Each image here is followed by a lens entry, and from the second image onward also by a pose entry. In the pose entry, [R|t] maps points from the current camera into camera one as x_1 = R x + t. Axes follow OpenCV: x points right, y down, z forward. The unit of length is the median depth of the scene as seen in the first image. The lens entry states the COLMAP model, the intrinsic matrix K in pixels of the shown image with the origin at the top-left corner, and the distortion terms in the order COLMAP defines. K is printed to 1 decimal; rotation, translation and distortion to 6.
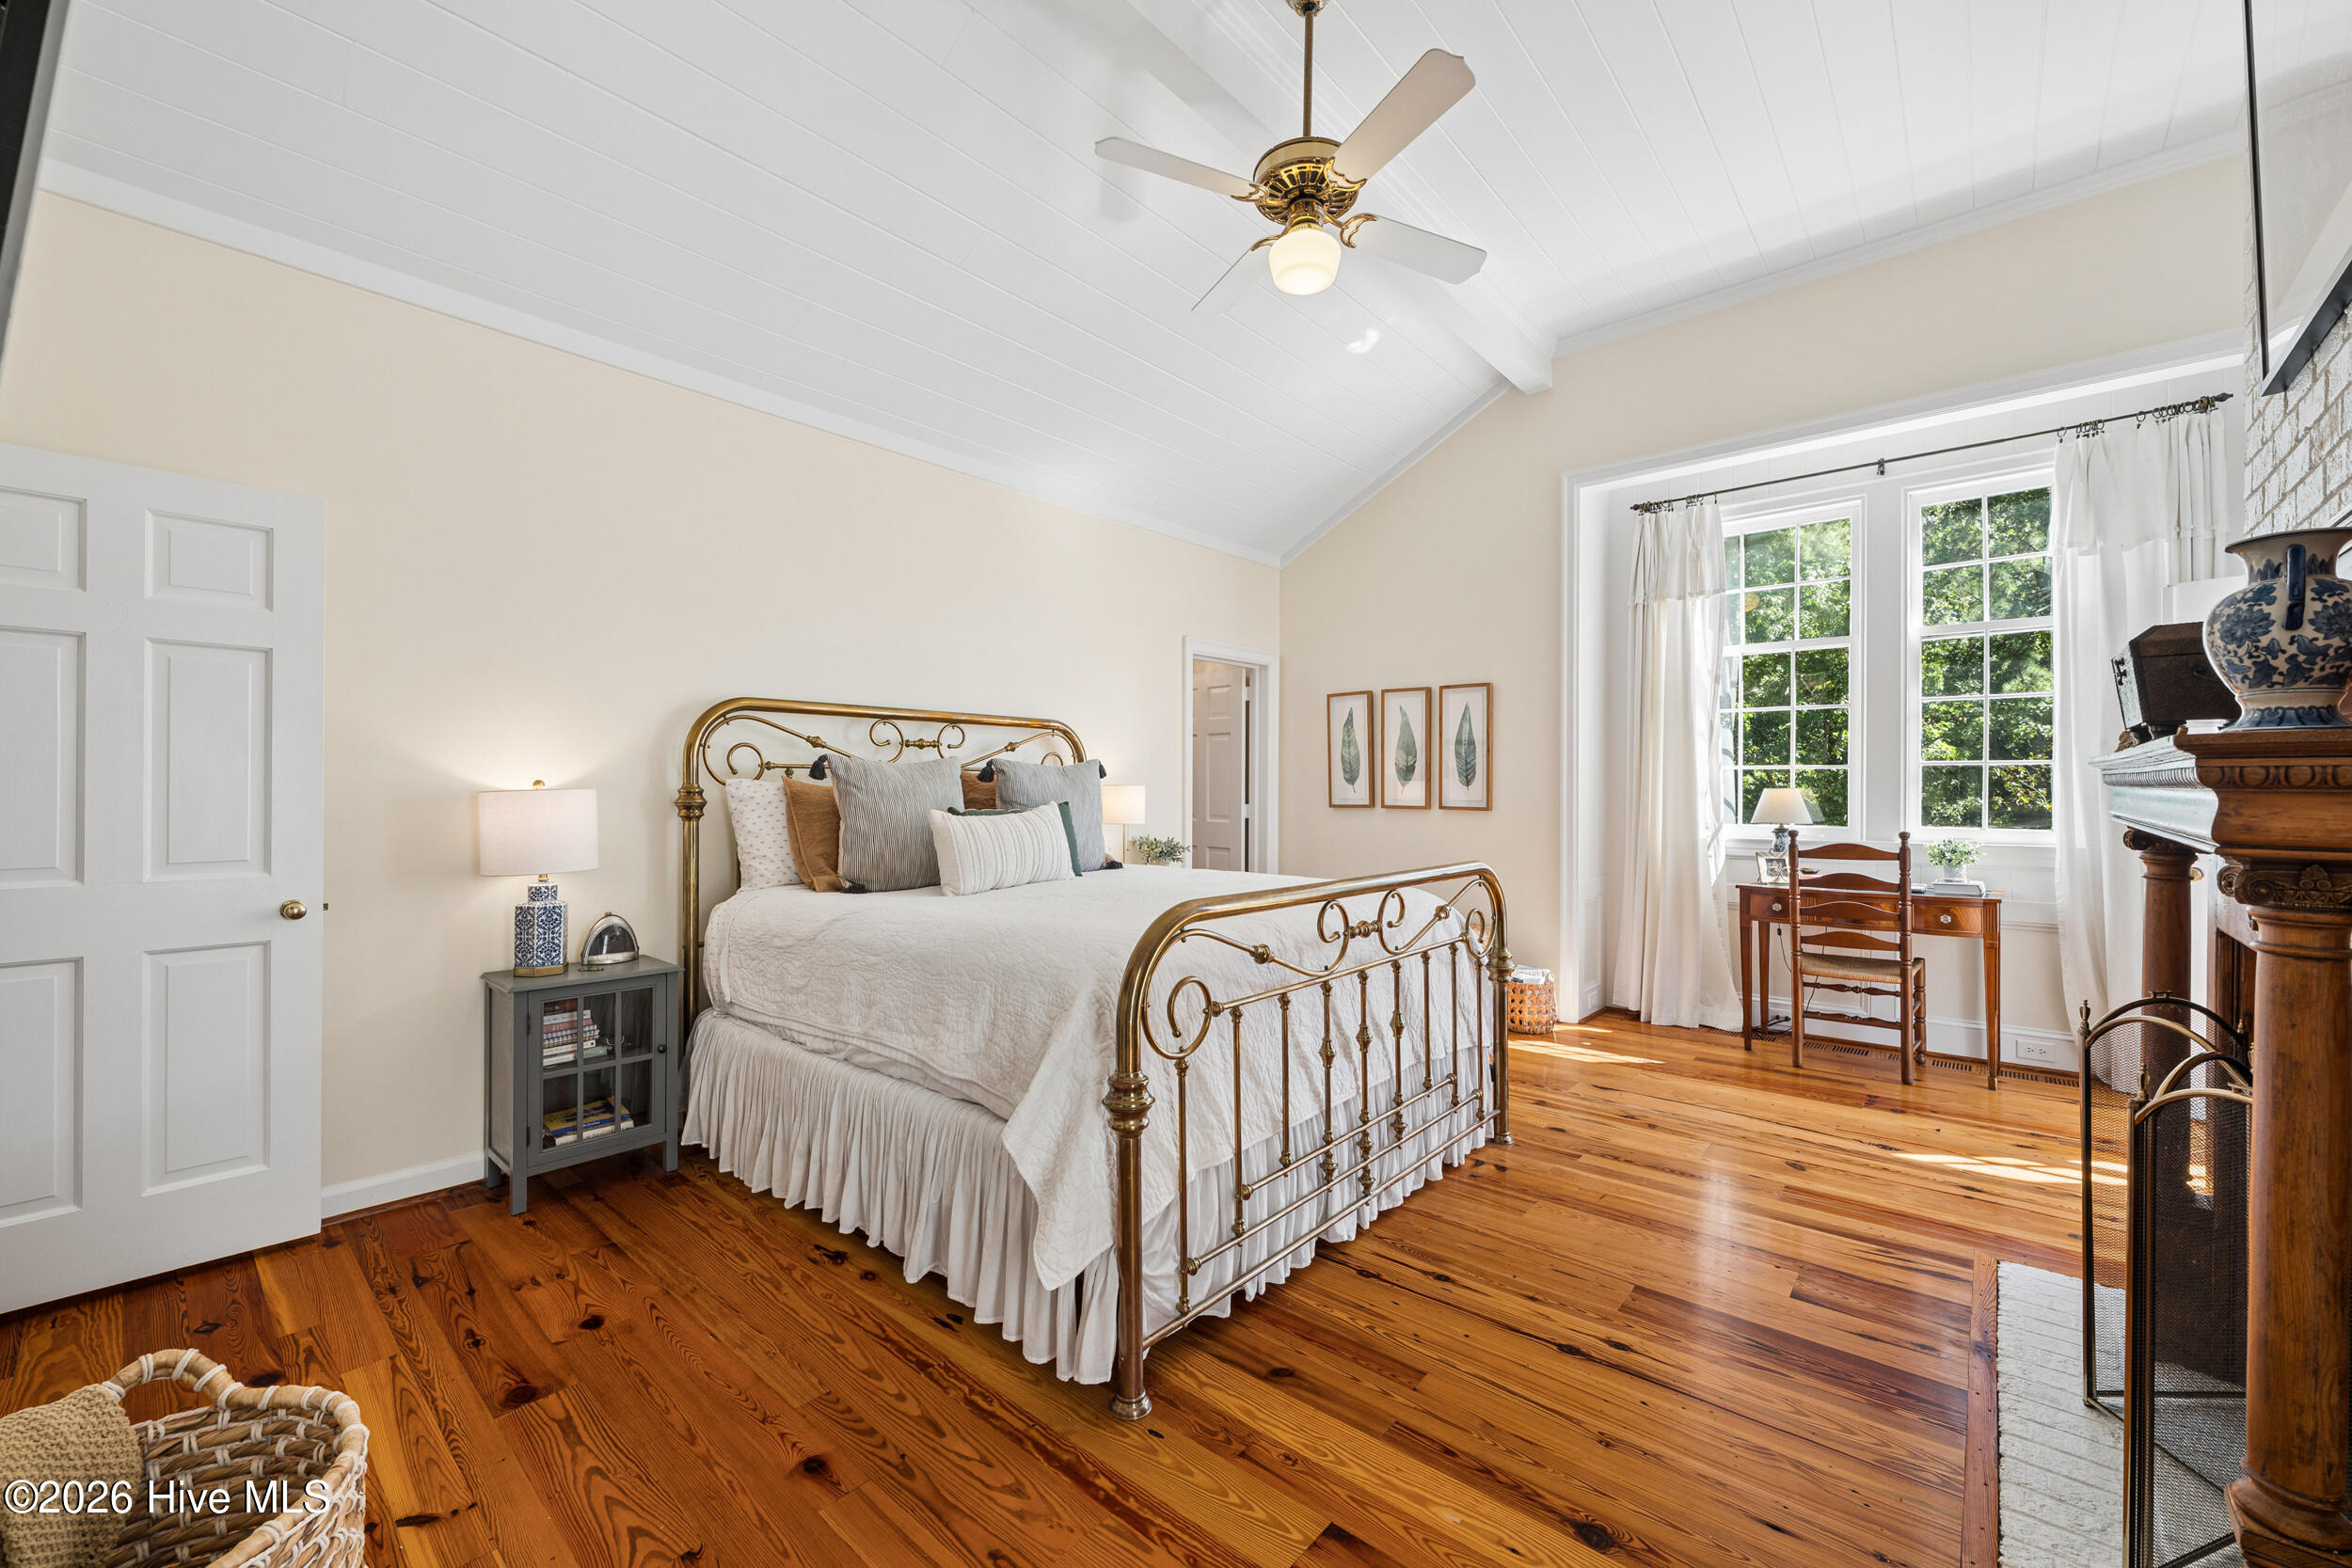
lens RADIAL K [[927.0, 0, 1177.8], [0, 927.0, 789.5], [0, 0, 1]] dist [-0.002664, 0.000033]
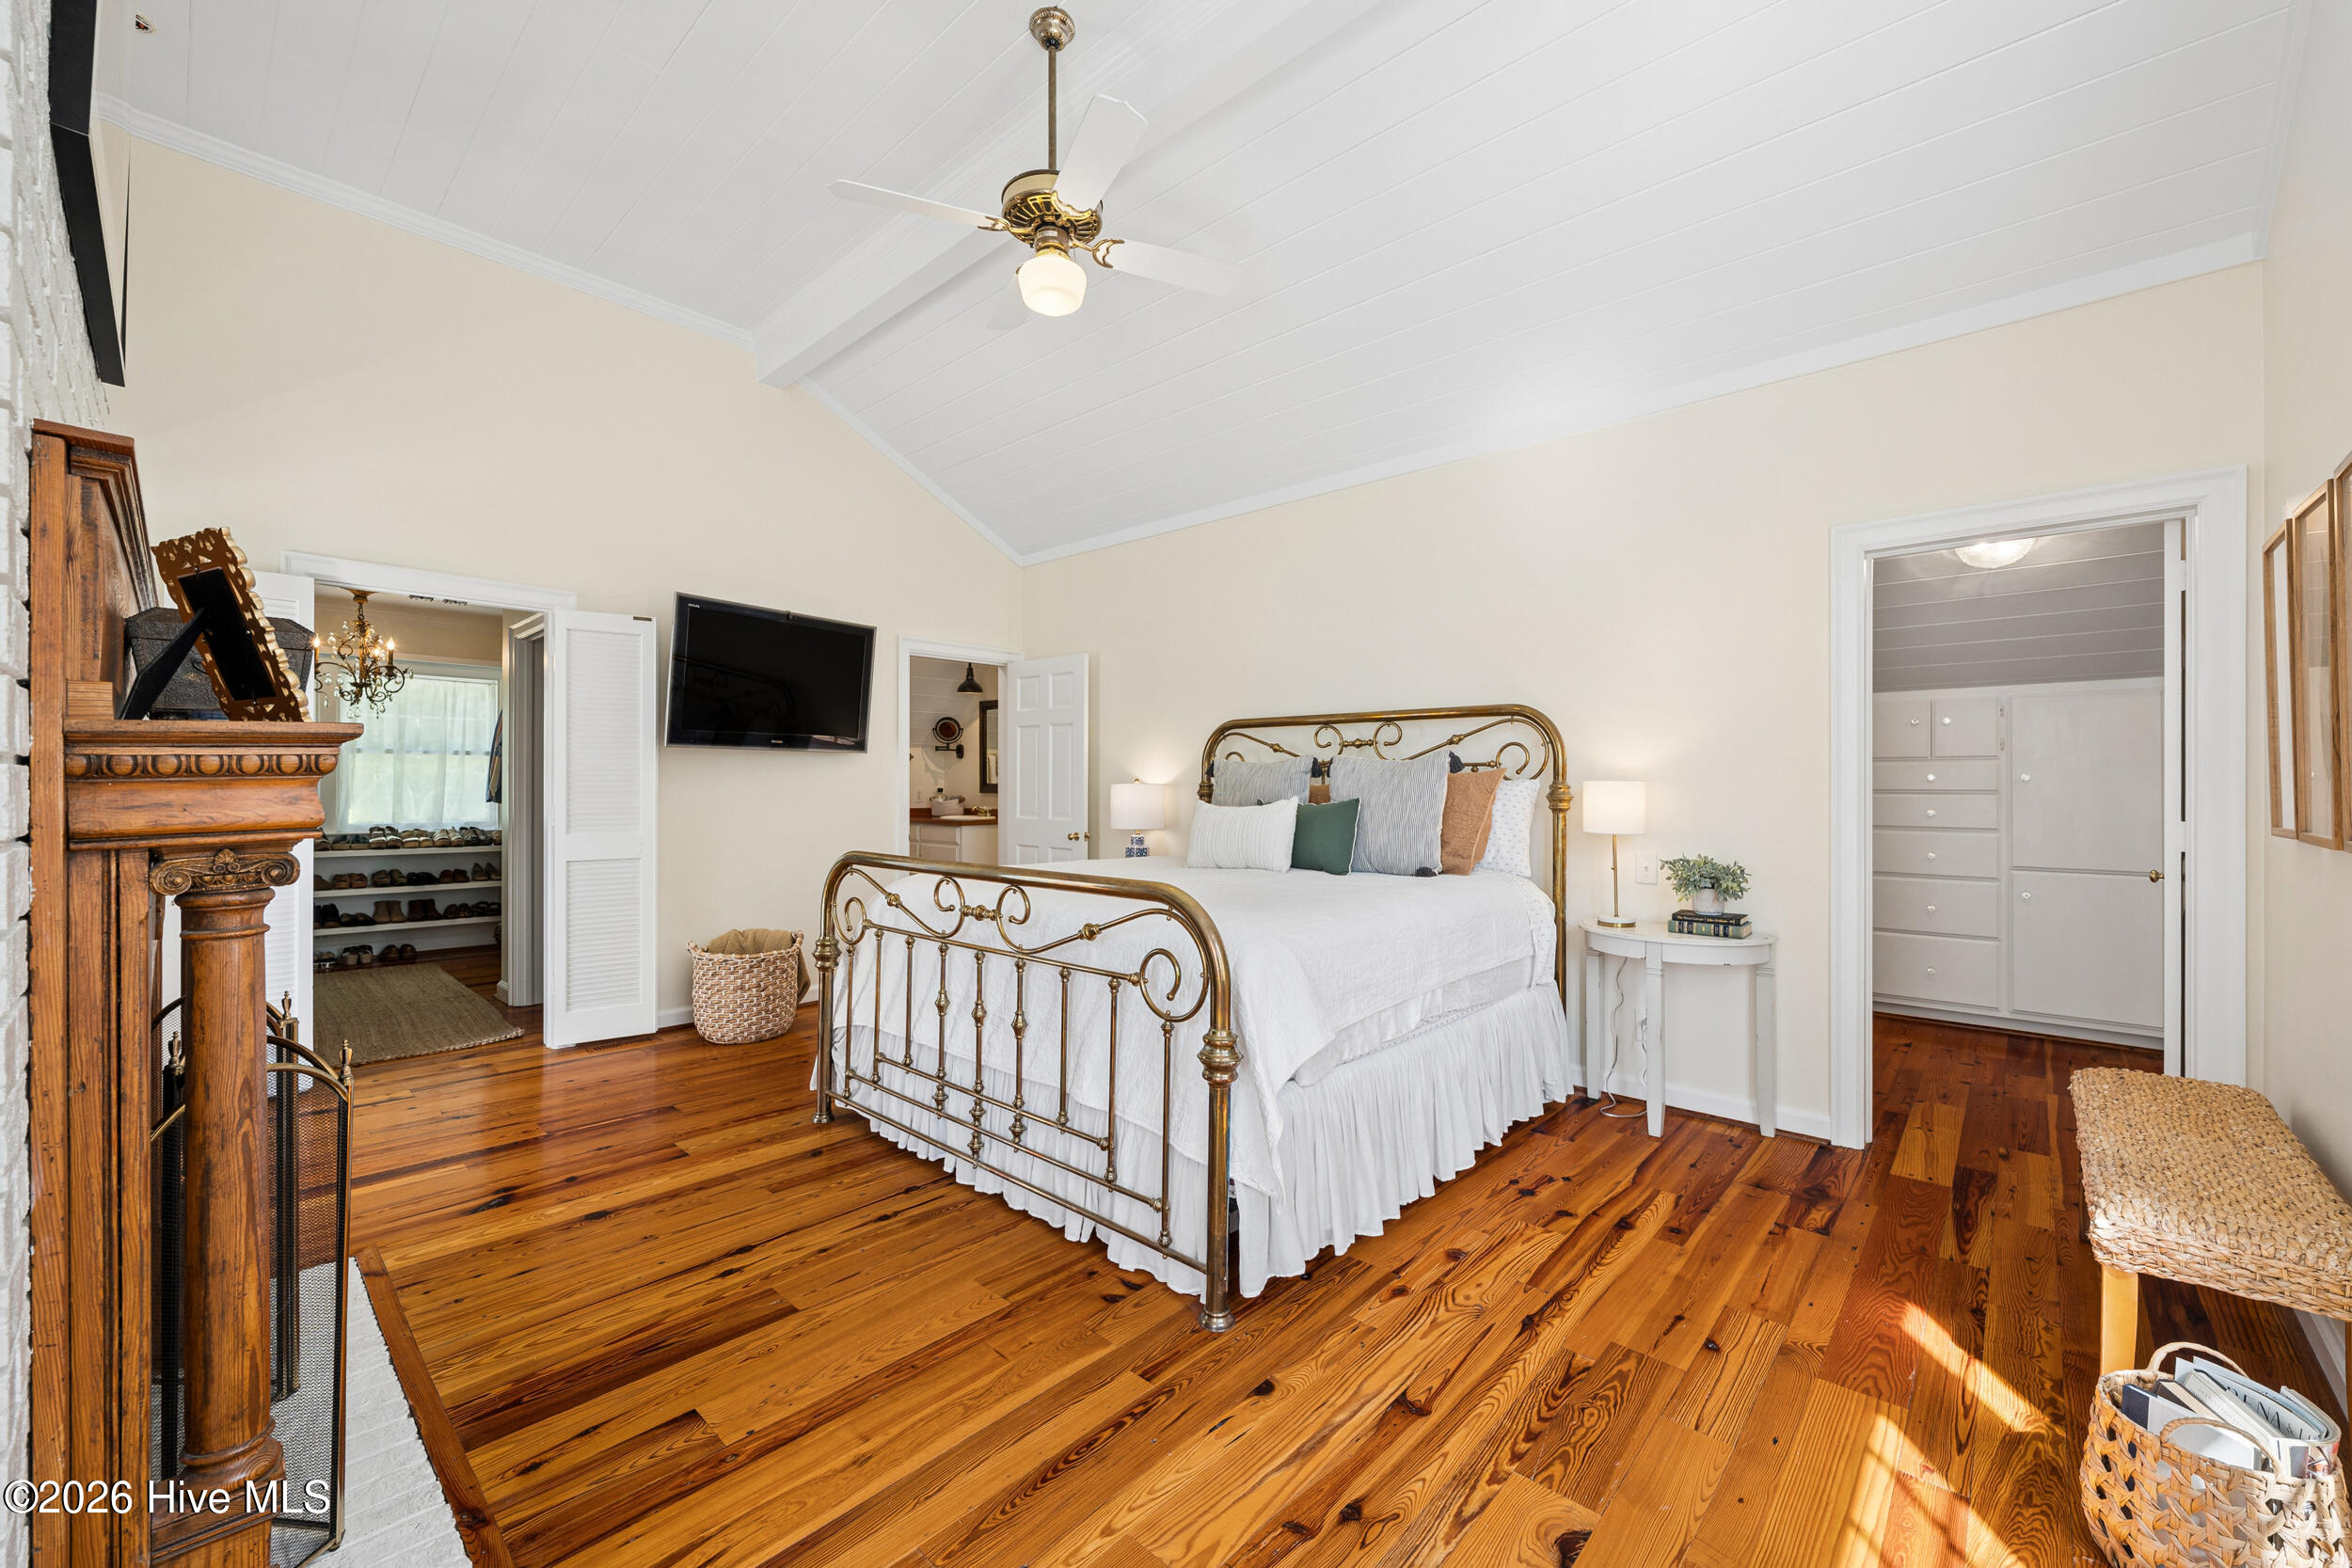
lens RADIAL K [[927.0, 0, 1180.0], [0, 927.0, 777.3], [0, 0, 1]] dist [-0.002664, 0.000033]
pose [[-0.020891, -0.008046, -0.999749, 1.215894], [-0.003905, 0.999961, -0.007966, 0.000600], [0.999774, 0.003738, -0.020921, 1.194131]]
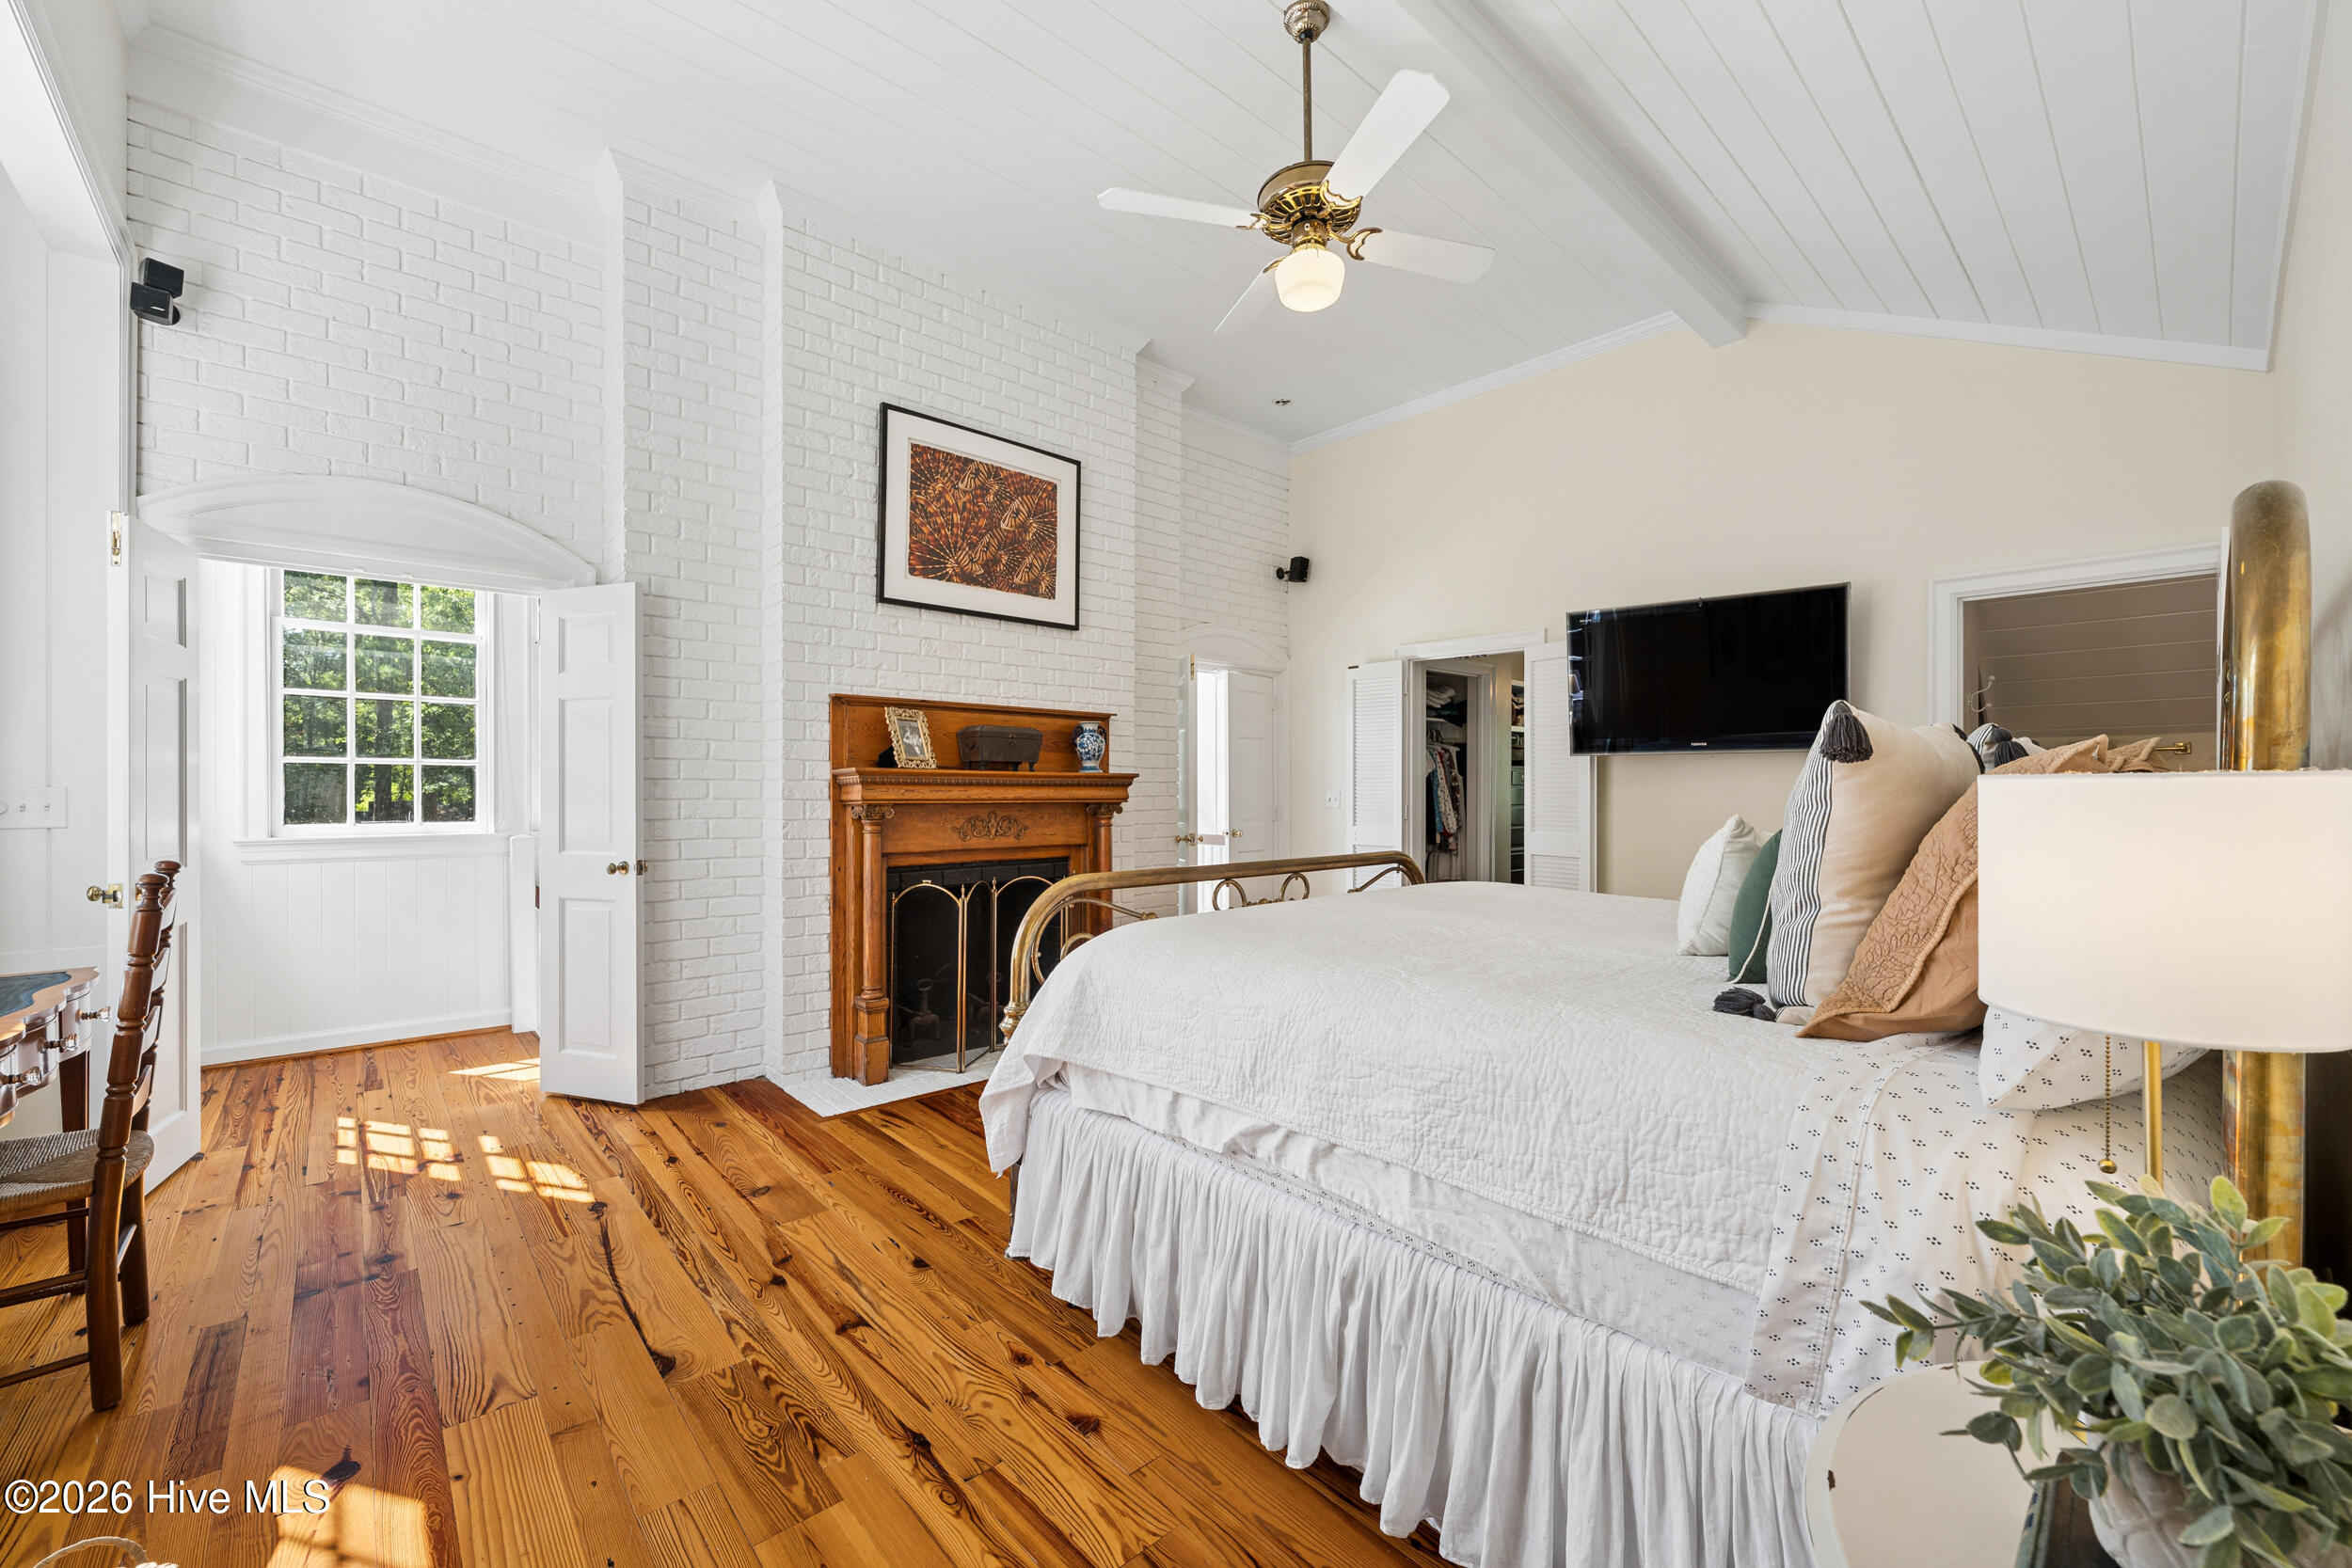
lens RADIAL K [[927.0, 0, 1178.1], [0, 927.0, 787.8], [0, 0, 1]] dist [-0.002664, 0.000033]
pose [[-0.993184, -0.003781, 0.116498, 0.161827], [-0.003294, 0.999985, 0.004374, -0.005845], [-0.116513, 0.003960, -0.993181, 2.100587]]
